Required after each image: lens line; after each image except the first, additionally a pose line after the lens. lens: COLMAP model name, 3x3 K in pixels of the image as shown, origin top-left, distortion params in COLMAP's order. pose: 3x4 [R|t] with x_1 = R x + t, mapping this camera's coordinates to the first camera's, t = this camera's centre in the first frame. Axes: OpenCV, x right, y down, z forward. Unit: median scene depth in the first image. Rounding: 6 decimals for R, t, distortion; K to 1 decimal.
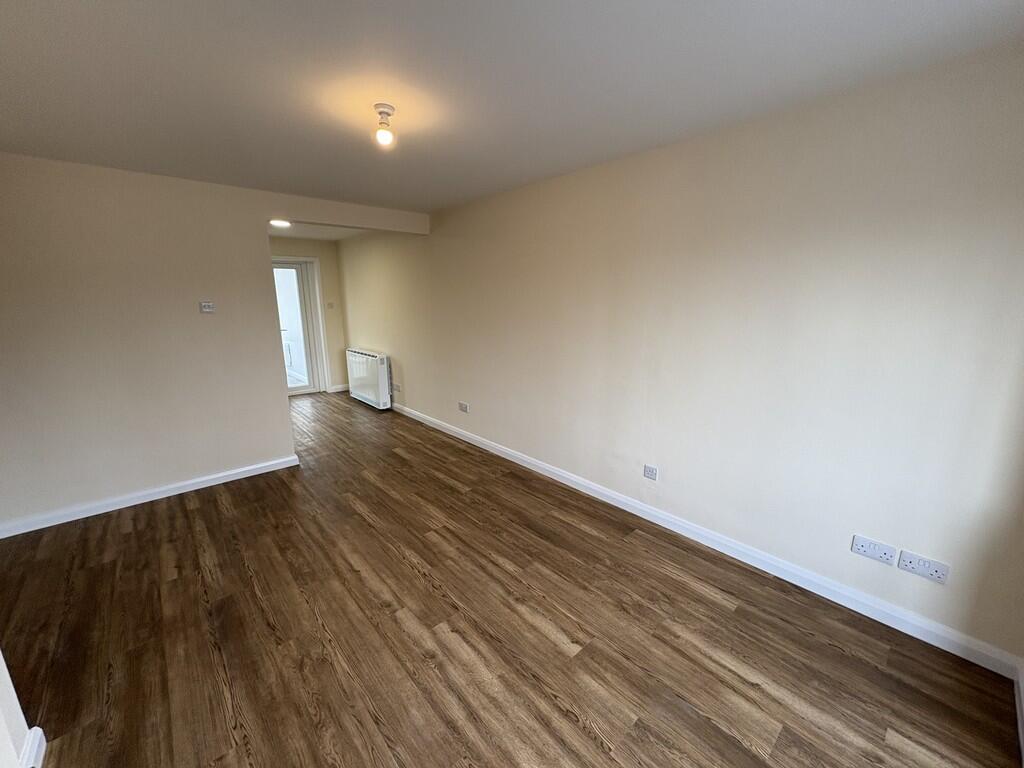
lens RADIAL K [[408.0, 0, 512.0], [0, 408.0, 384.0], [0, 0, 1]] dist [0.000675, 0.000123]
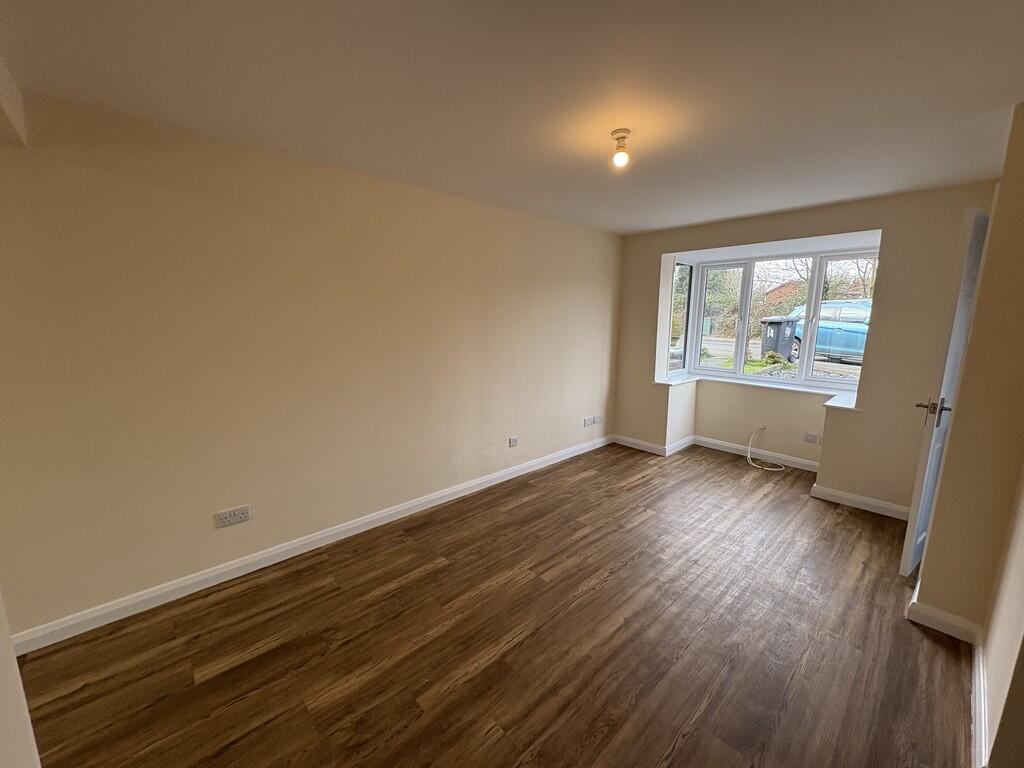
lens RADIAL K [[408.0, 0, 512.0], [0, 408.0, 384.0], [0, 0, 1]] dist [0.000675, 0.000123]
pose [[-0.011335, -0.164141, 0.986372, -1.284895], [0.203327, 0.965448, 0.162995, -0.254900], [-0.979045, 0.202403, 0.022431, 1.232424]]
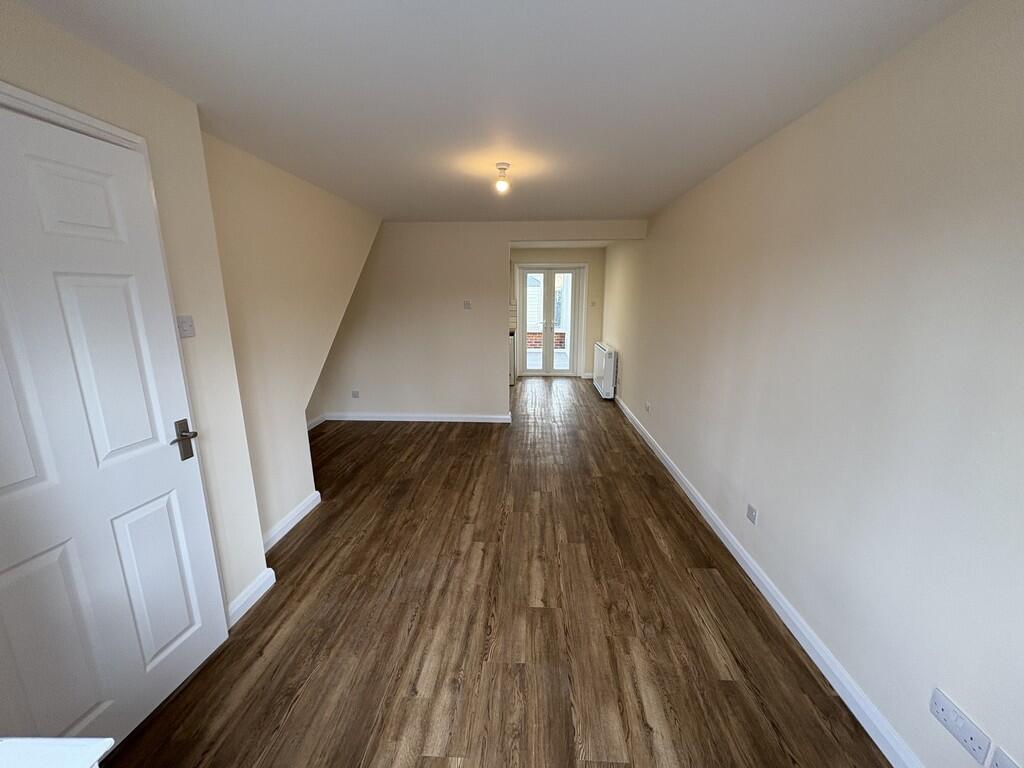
lens RADIAL K [[408.0, 0, 512.0], [0, 408.0, 384.0], [0, 0, 1]] dist [0.000675, 0.000123]
pose [[0.706230, 0.154413, -0.690938, 0.697704], [-0.149451, 0.986449, 0.067696, -0.036555], [0.692028, 0.055453, 0.719737, 0.059420]]
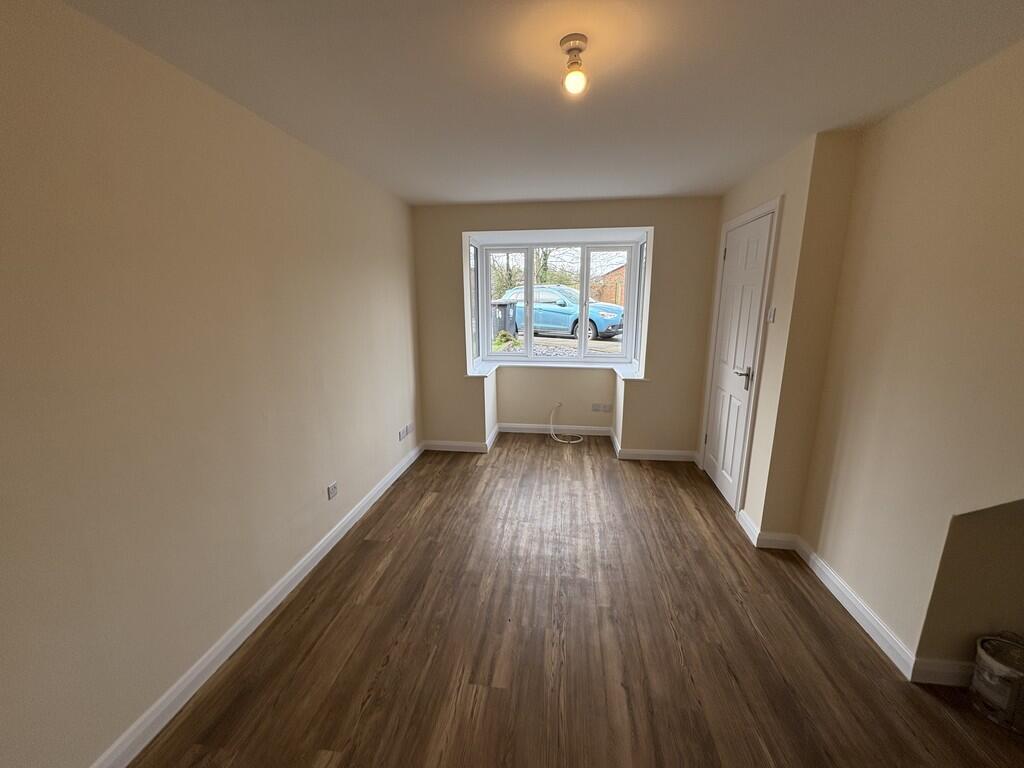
lens RADIAL K [[408.0, 0, 512.0], [0, 408.0, 384.0], [0, 0, 1]] dist [0.000675, 0.000123]
pose [[-0.649961, -0.151099, 0.744795, -0.775022], [0.164573, 0.928796, 0.332046, -0.333871], [-0.741934, 0.338390, -0.578814, 1.521196]]
